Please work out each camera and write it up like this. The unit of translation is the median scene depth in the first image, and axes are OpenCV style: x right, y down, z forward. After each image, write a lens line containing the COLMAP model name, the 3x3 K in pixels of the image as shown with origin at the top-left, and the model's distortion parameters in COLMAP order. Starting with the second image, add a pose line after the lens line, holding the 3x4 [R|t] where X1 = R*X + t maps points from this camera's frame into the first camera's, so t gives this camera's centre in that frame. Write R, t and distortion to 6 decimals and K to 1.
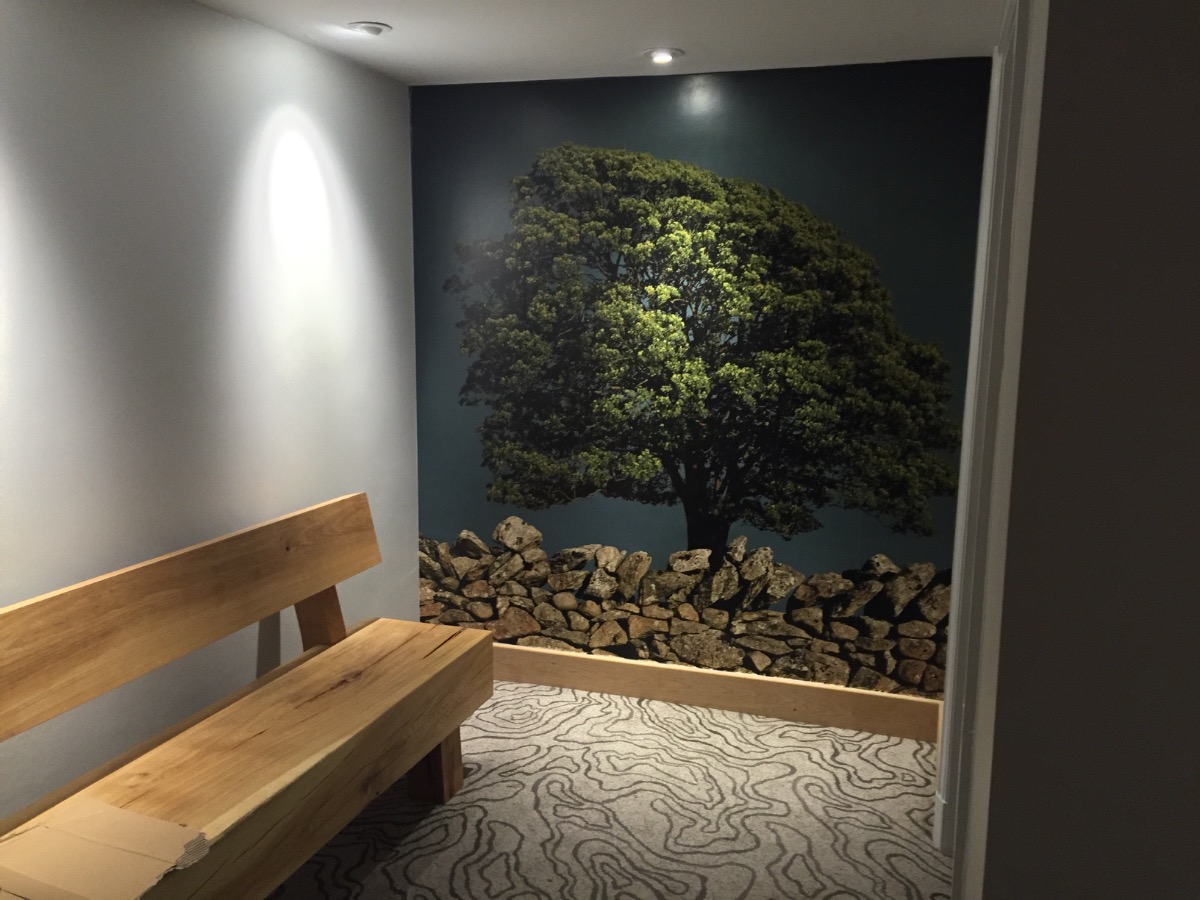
lens RADIAL K [[1006.4, 0, 591.7], [0, 1006.4, 445.9], [0, 0, 1]] dist [0.046957, -0.025288]
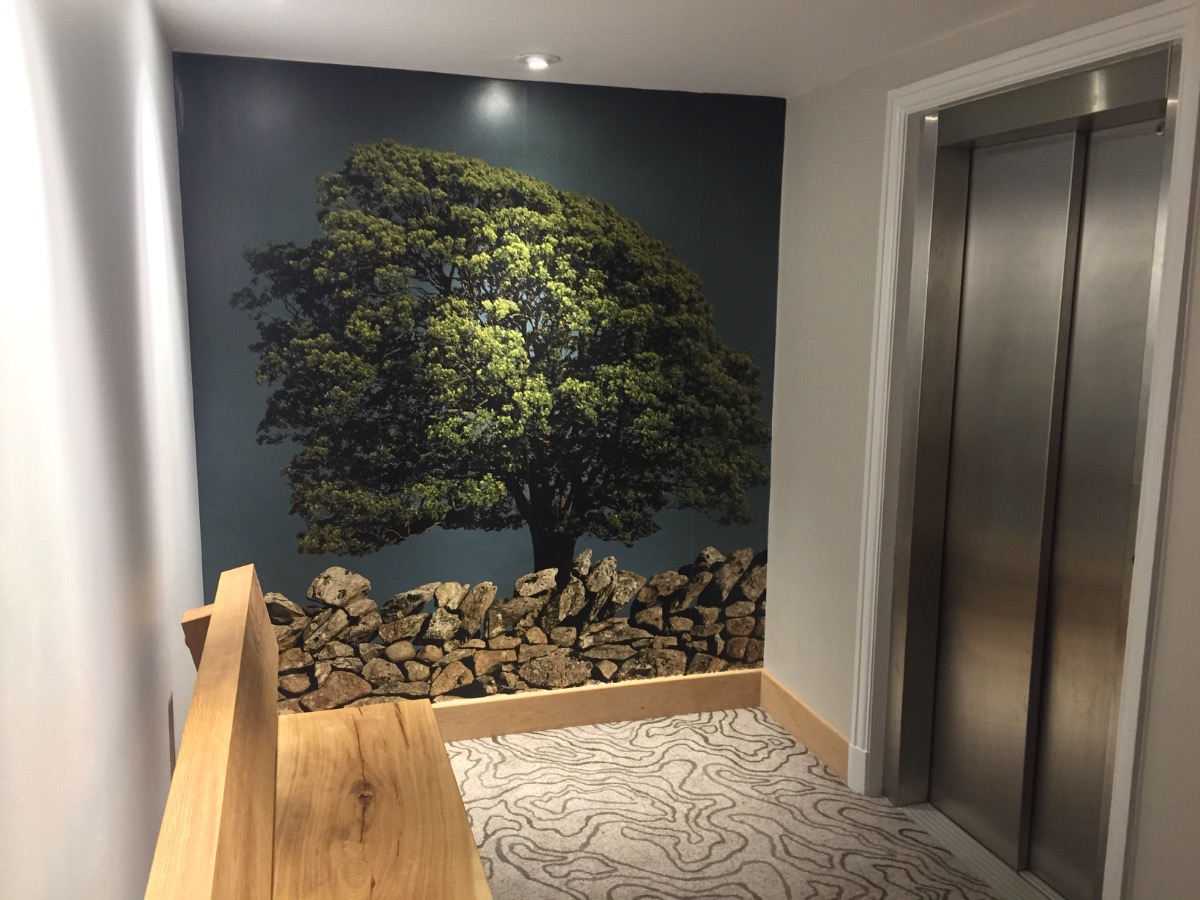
lens RADIAL K [[1006.4, 0, 595.7], [0, 1006.4, 449.0], [0, 0, 1]] dist [0.046957, -0.025288]
pose [[0.821386, -0.091416, 0.563000, -0.396935], [0.089429, 0.995505, 0.031171, -0.040222], [-0.563319, 0.024746, 0.825869, 0.165979]]
